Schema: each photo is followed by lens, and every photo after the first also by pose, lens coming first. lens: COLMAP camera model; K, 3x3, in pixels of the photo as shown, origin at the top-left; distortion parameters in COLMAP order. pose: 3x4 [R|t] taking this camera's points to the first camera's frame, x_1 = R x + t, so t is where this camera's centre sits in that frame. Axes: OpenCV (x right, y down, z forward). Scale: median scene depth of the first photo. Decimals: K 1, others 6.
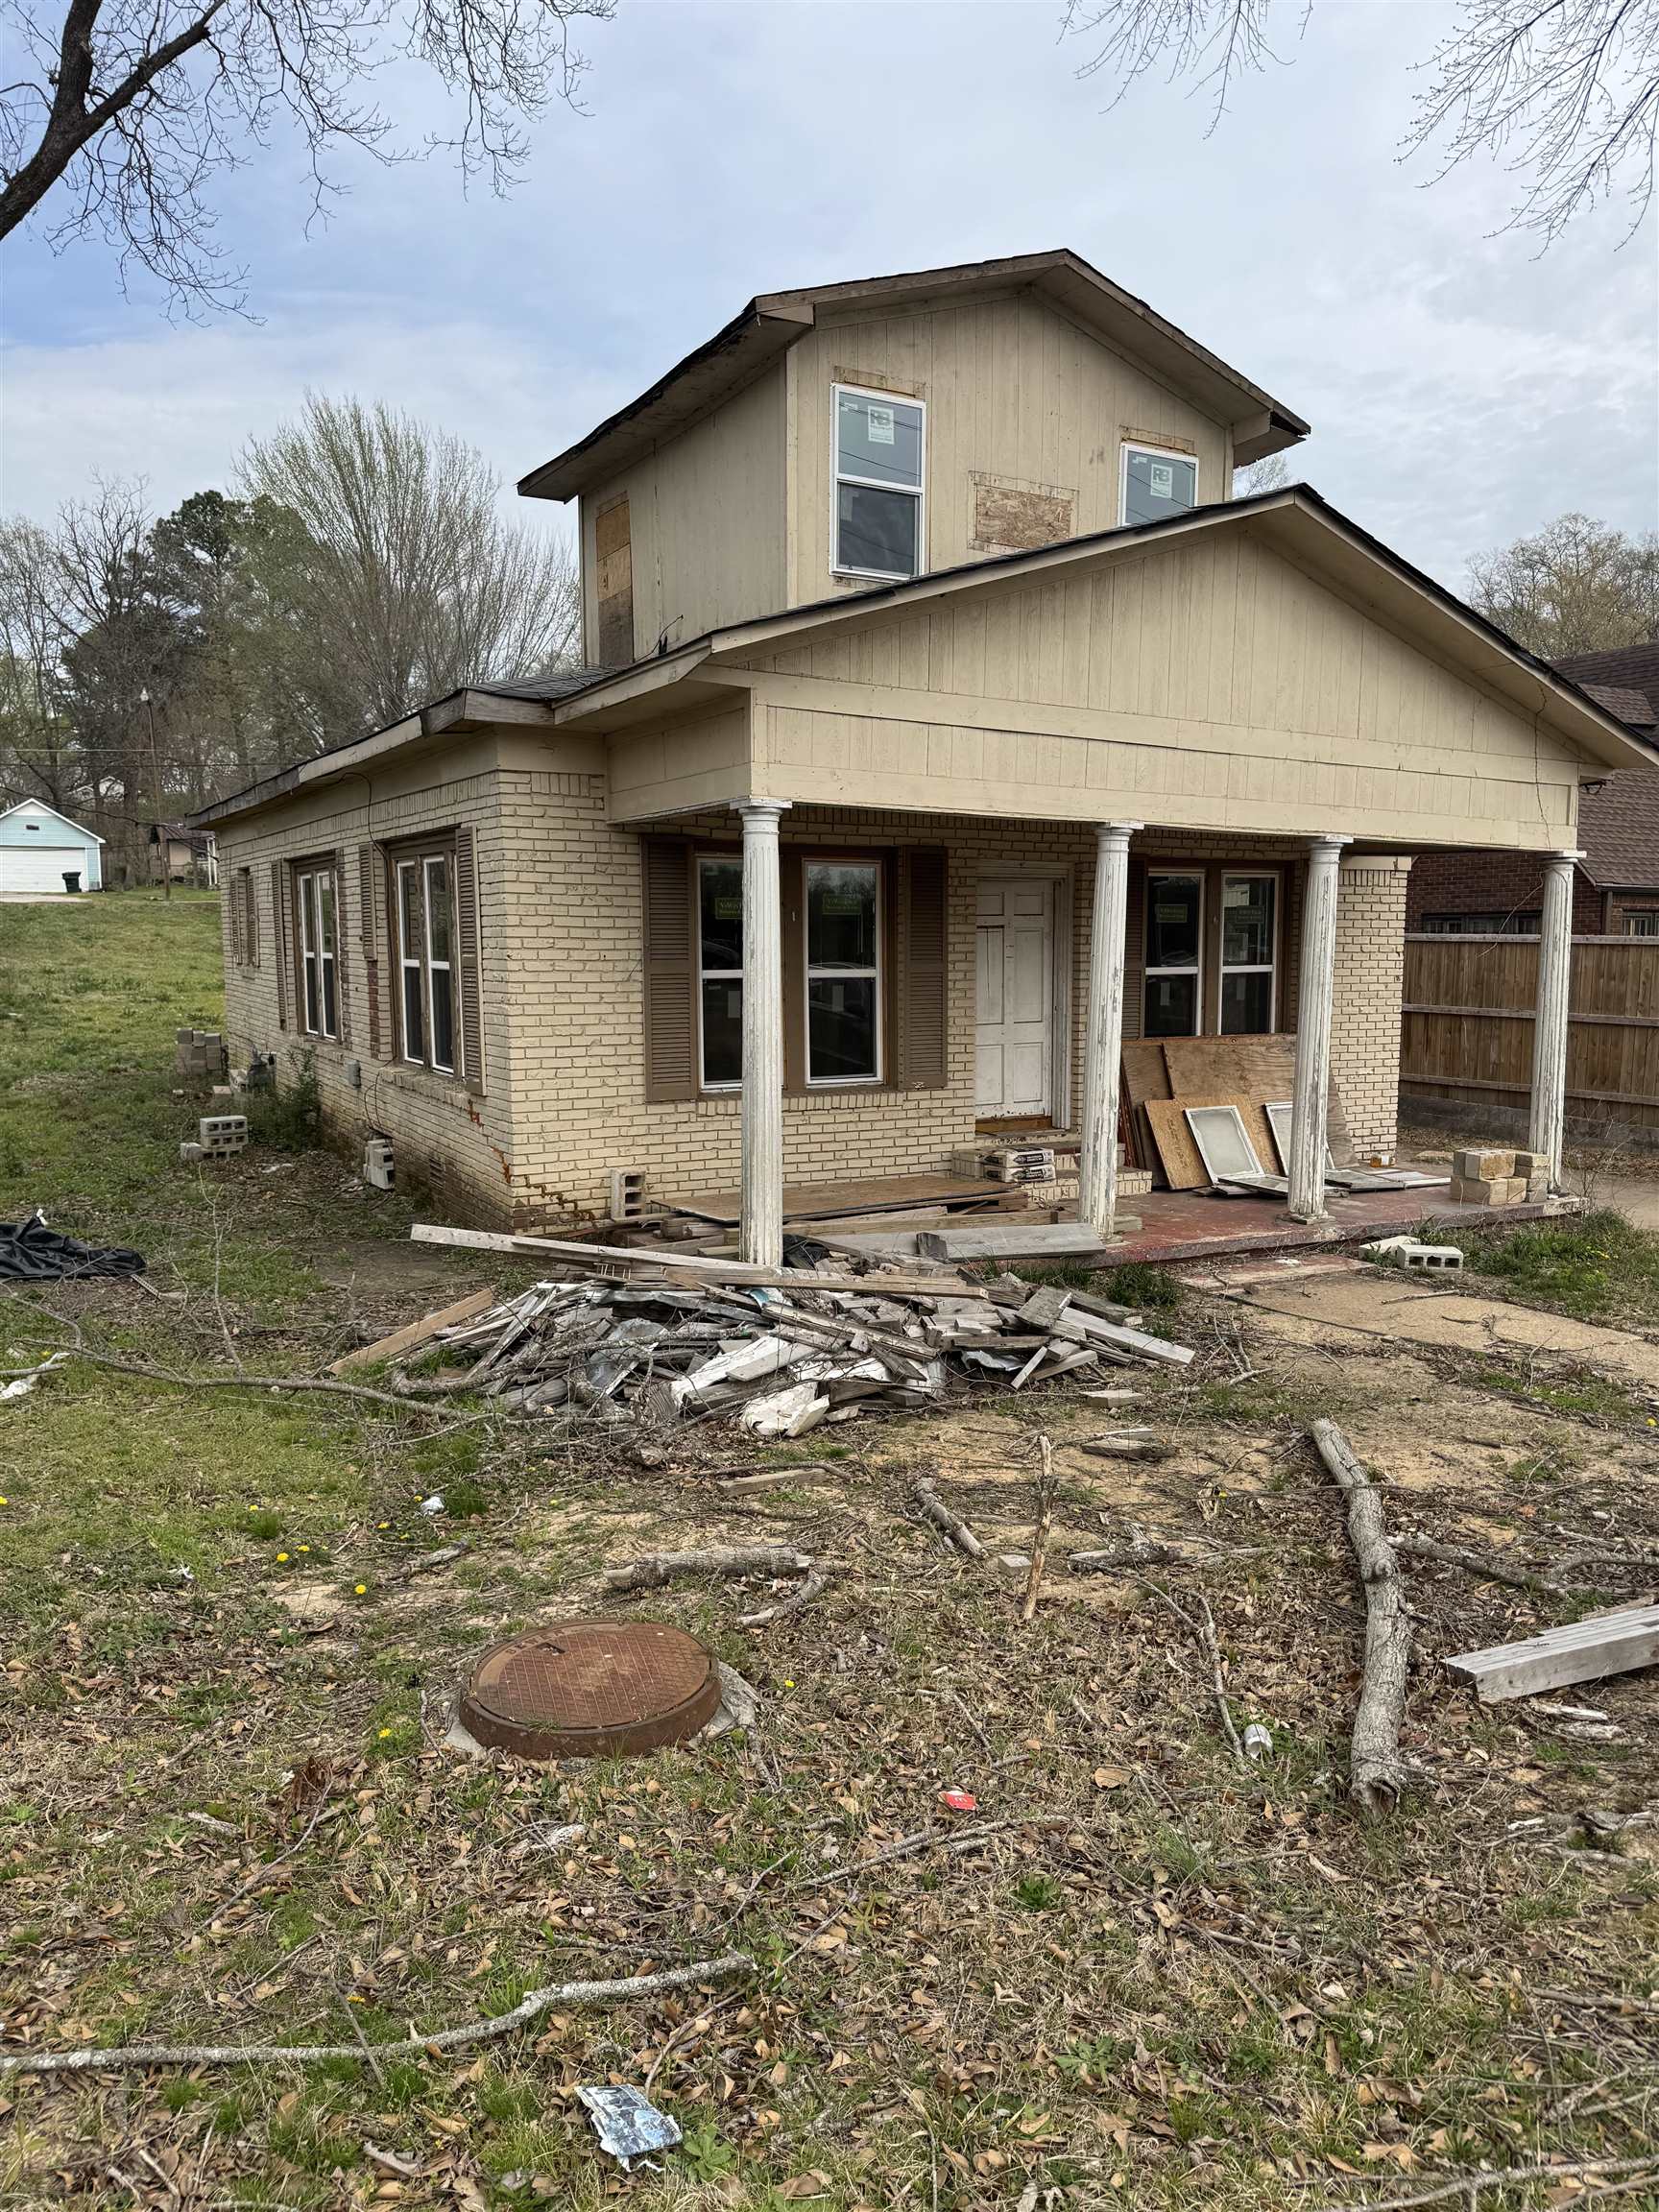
lens RADIAL K [[1554.1, 0, 842.4], [0, 1554.1, 1164.8], [0, 0, 1]] dist [0.001463, -0.014710]
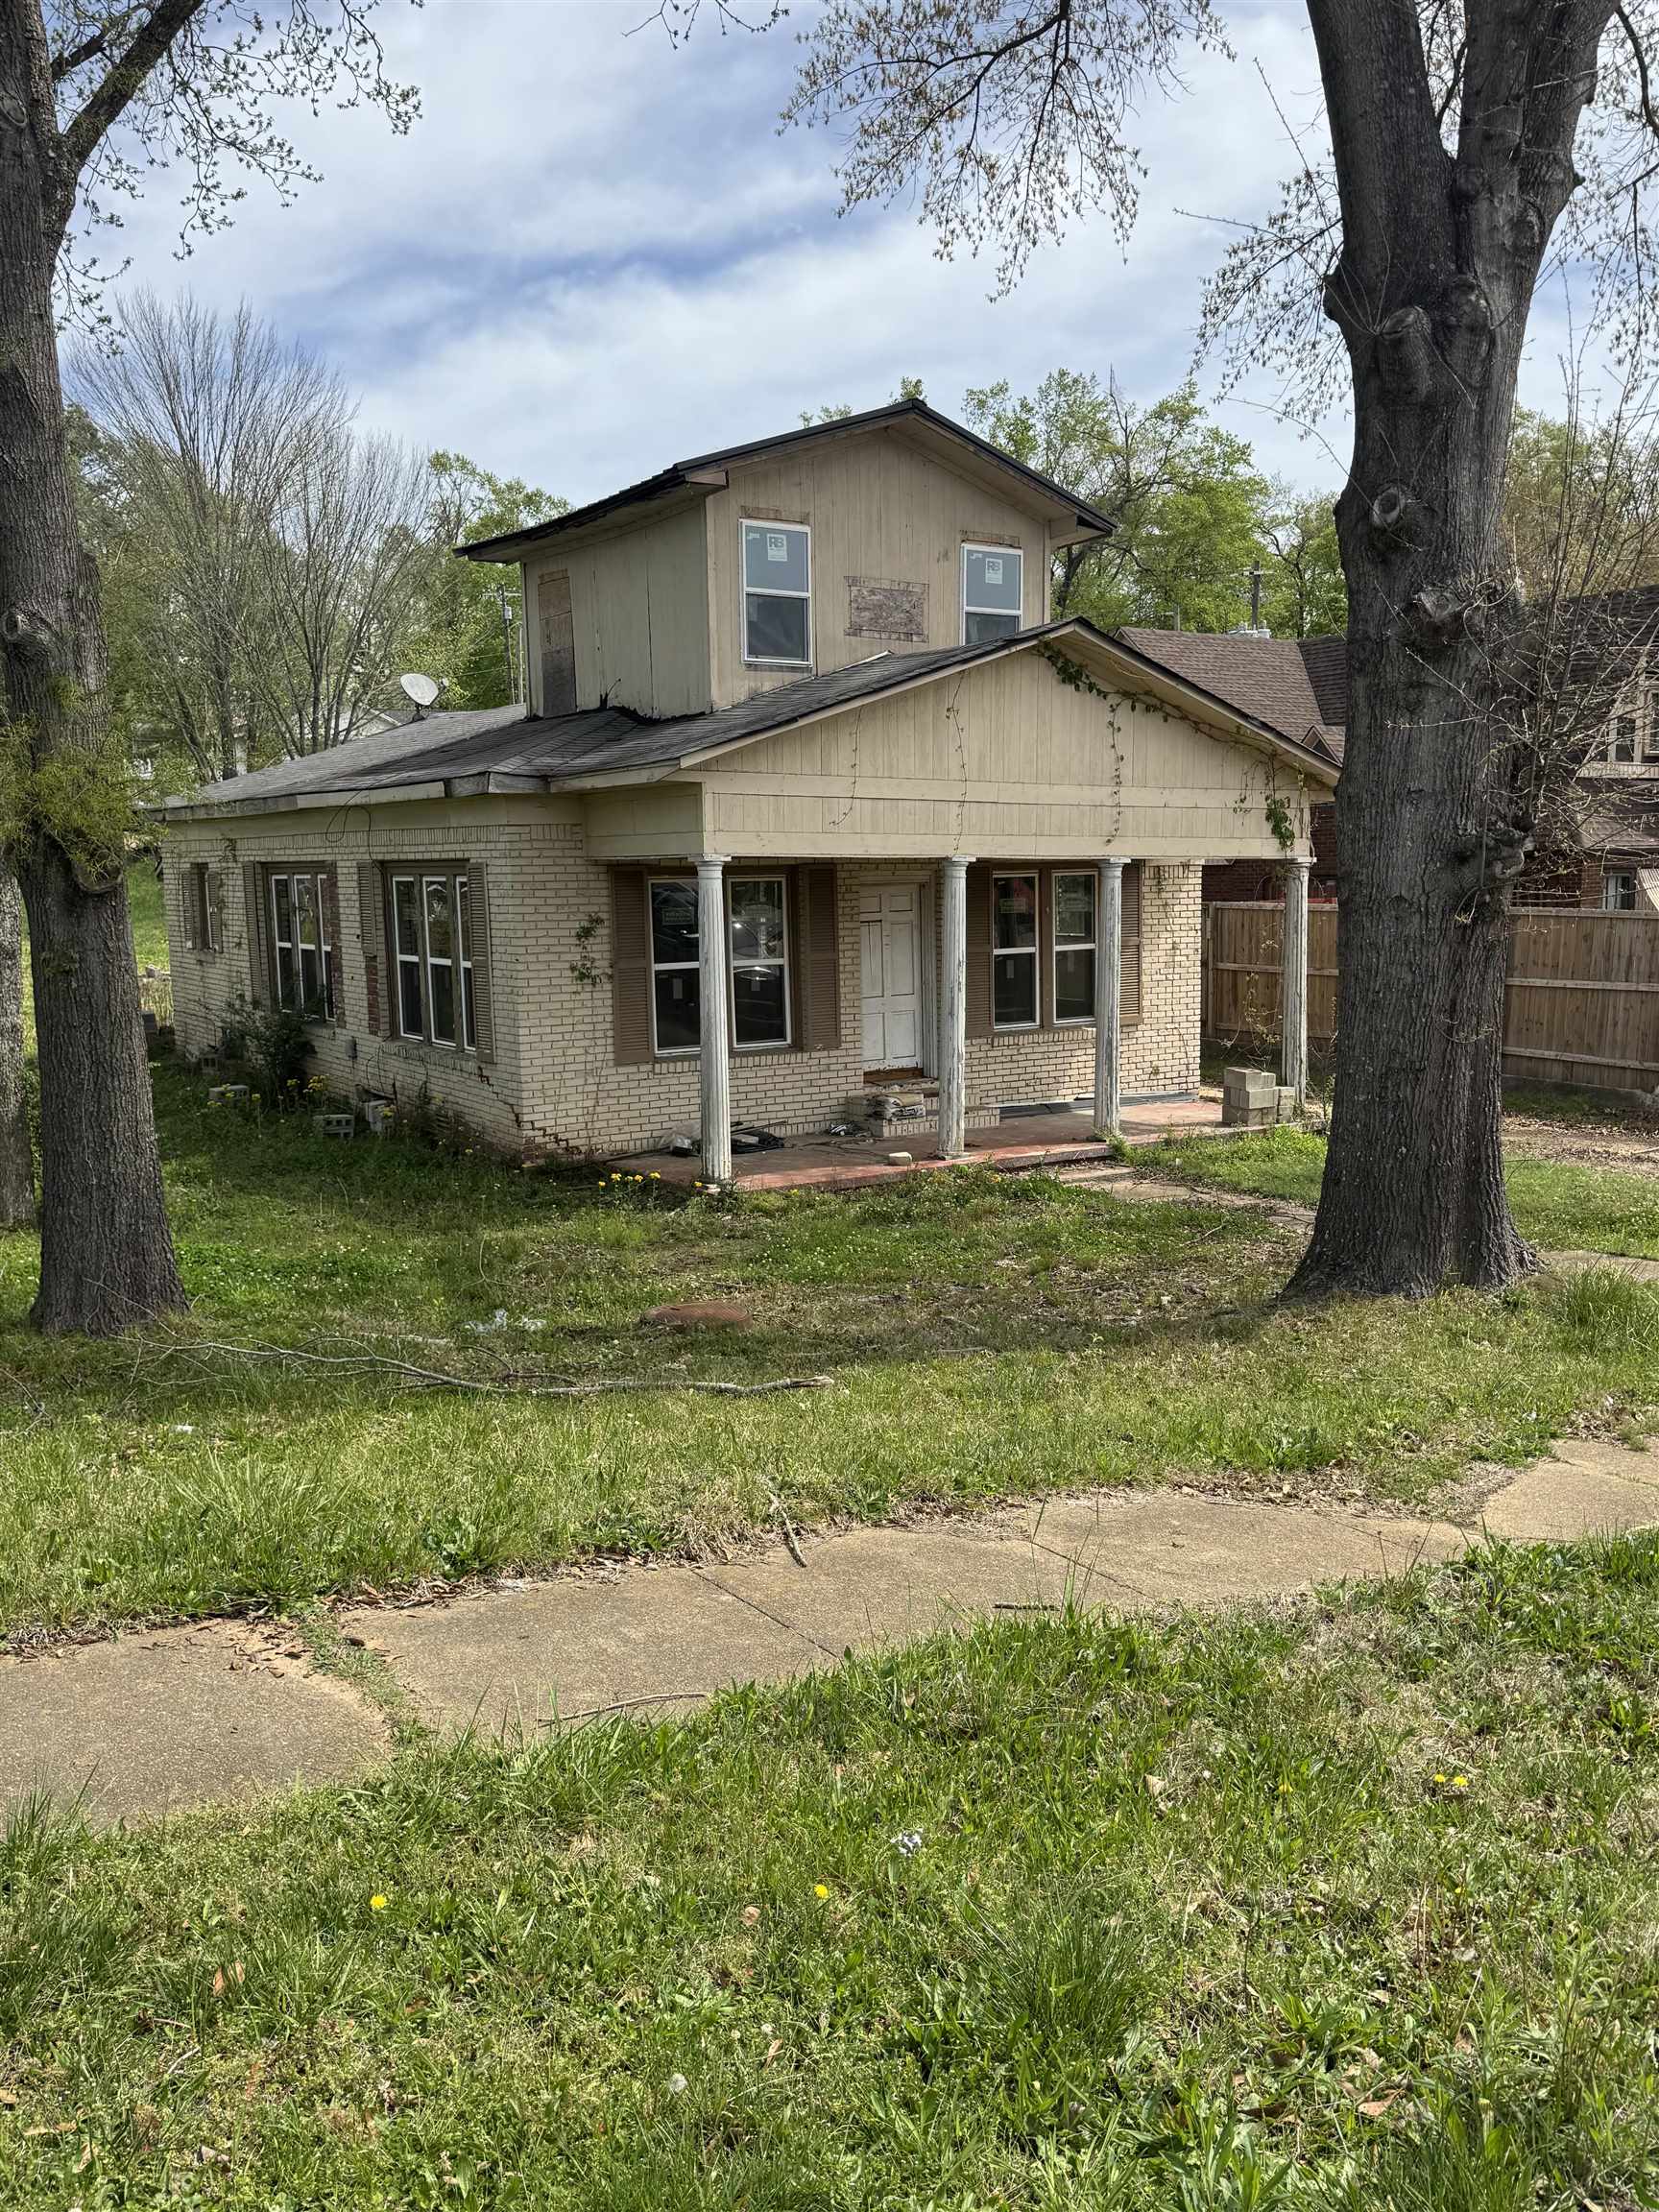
lens RADIAL K [[1788.6, 0, 845.2], [0, 1788.6, 1119.9], [0, 0, 1]] dist [0.085587, -0.123133]
pose [[0.997072, -0.027706, 0.071273, -0.039395], [0.028117, 0.999593, -0.004774, 0.018680], [-0.071111, 0.006764, 0.997445, -0.518770]]
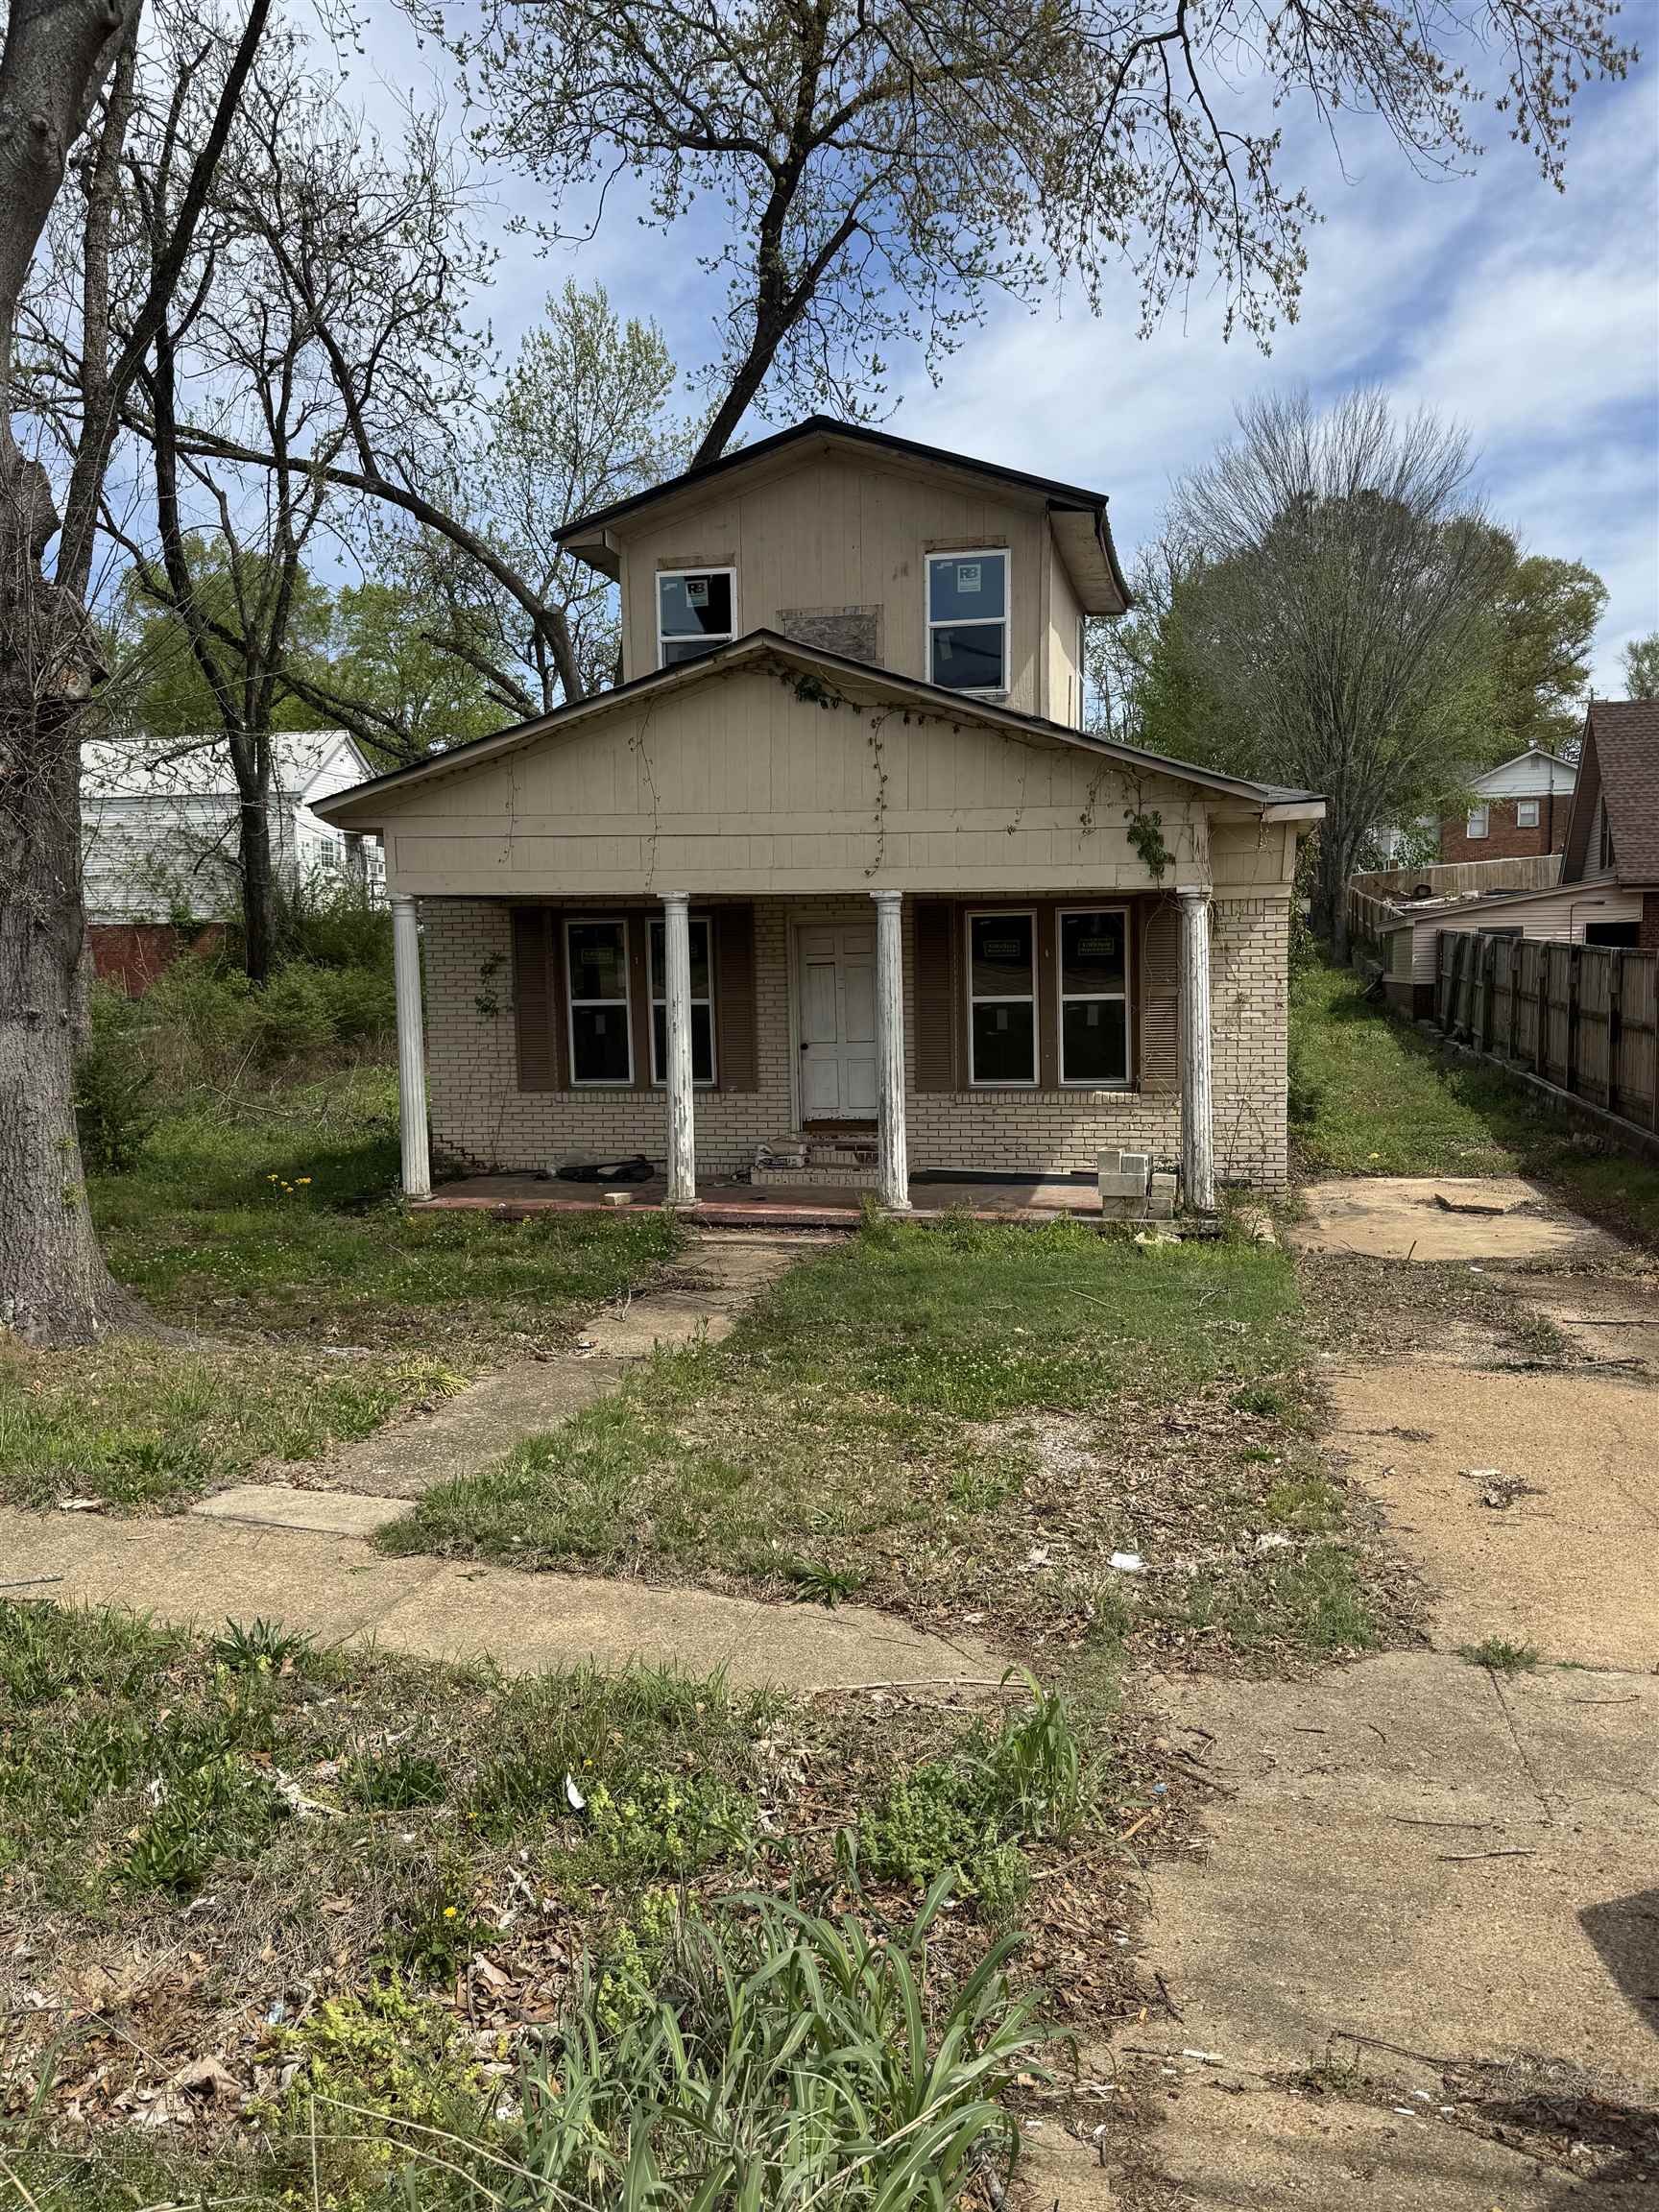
lens RADIAL K [[1772.3, 0, 830.3], [0, 1772.3, 1135.3], [0, 0, 1]] dist [0.082617, -0.099289]
pose [[0.743526, 0.050758, -0.666778, 1.137265], [-0.078727, 0.996825, -0.011906, -0.001507], [0.664056, 0.061345, 0.745162, -0.043180]]
